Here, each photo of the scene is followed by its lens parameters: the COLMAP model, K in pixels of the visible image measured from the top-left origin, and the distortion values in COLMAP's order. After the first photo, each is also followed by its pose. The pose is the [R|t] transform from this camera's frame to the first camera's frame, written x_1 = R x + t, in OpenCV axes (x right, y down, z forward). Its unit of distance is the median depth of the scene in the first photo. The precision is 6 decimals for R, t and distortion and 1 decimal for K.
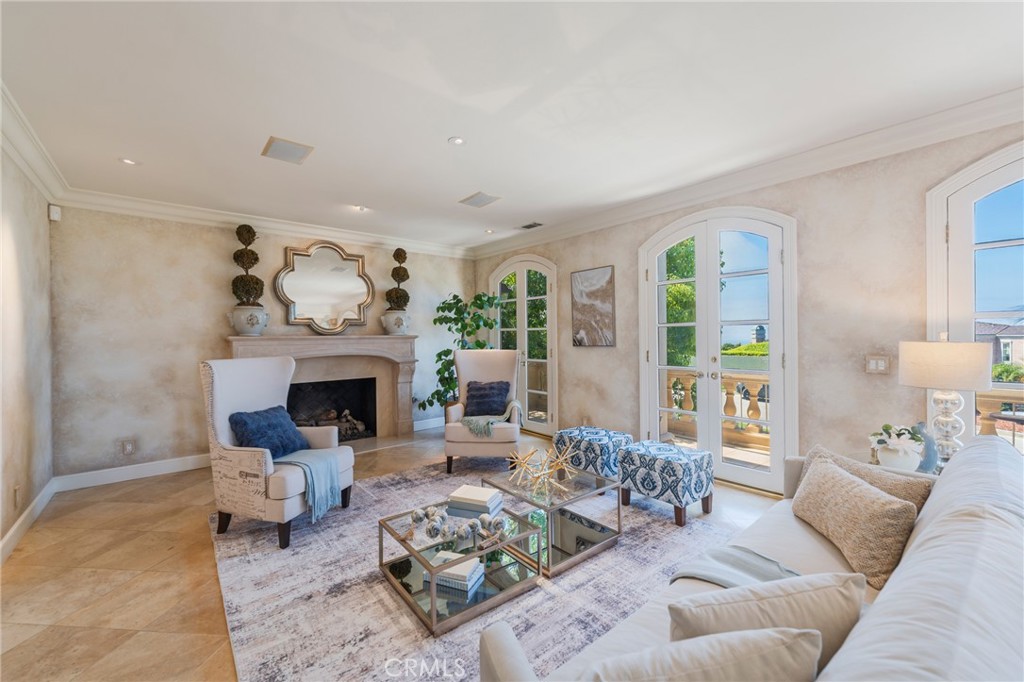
lens RADIAL K [[416.3, 0, 513.3], [0, 416.3, 334.4], [0, 0, 1]] dist [0.003074, 0.000350]
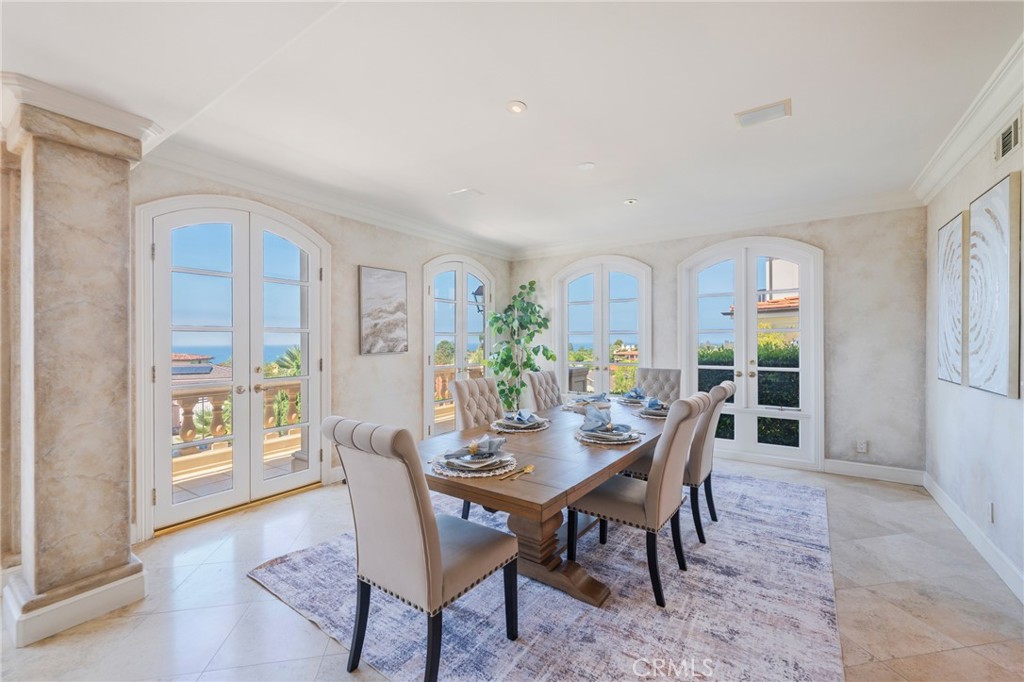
lens RADIAL K [[416.3, 0, 513.4], [0, 416.3, 338.8], [0, 0, 1]] dist [0.003074, 0.000350]
pose [[-0.258760, 0.000536, 0.965941, -1.322824], [0.012058, 0.999924, 0.002675, -0.005346], [-0.965866, 0.012340, -0.258747, 1.815259]]
